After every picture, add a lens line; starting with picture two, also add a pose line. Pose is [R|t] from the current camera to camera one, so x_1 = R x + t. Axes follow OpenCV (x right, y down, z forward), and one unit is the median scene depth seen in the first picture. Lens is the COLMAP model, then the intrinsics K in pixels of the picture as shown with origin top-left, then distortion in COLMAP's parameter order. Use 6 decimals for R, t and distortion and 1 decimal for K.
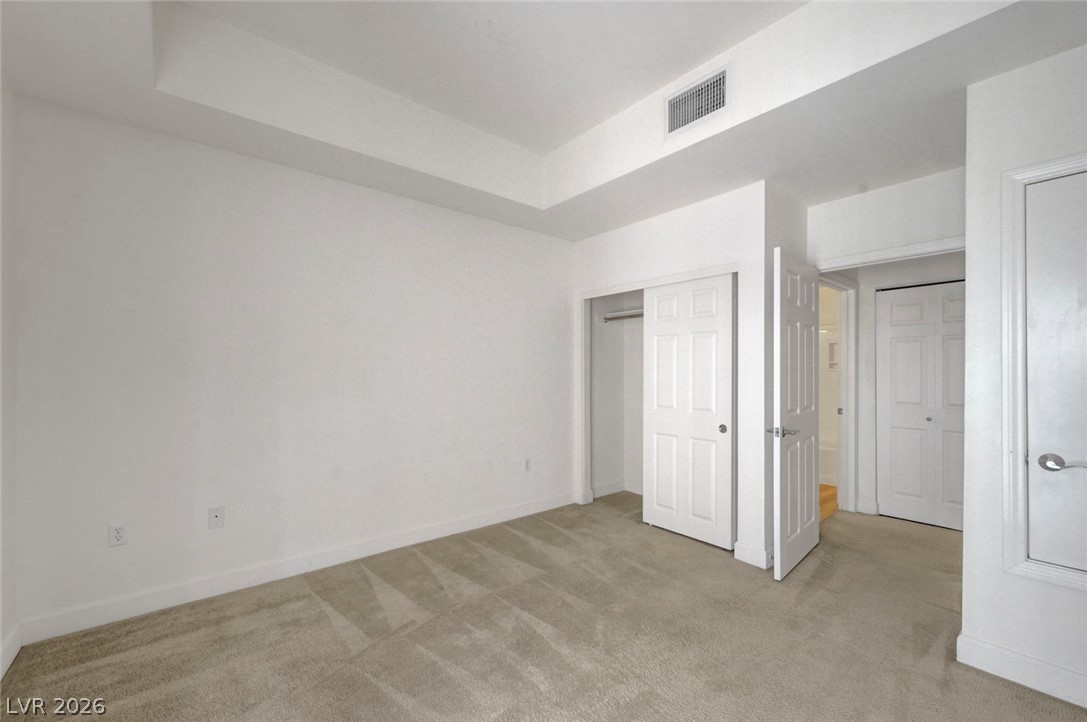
lens RADIAL K [[435.9, 0, 546.8], [0, 435.9, 370.2], [0, 0, 1]] dist [0.000652, 0.000195]
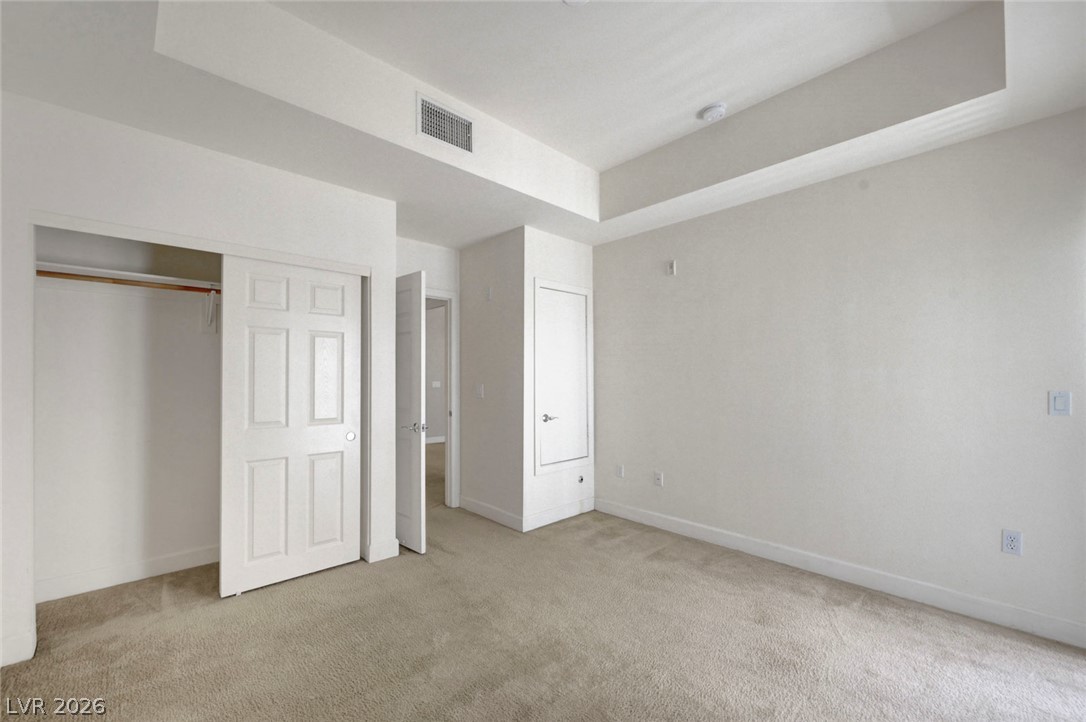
lens RADIAL K [[435.5, 0, 546.3], [0, 435.5, 370.2], [0, 0, 1]] dist [0.000652, 0.000195]
pose [[-0.049786, 0.010884, 0.998701, -0.571865], [-0.005963, 0.999920, -0.011195, -0.002090], [-0.998742, -0.006513, -0.049717, 0.628554]]
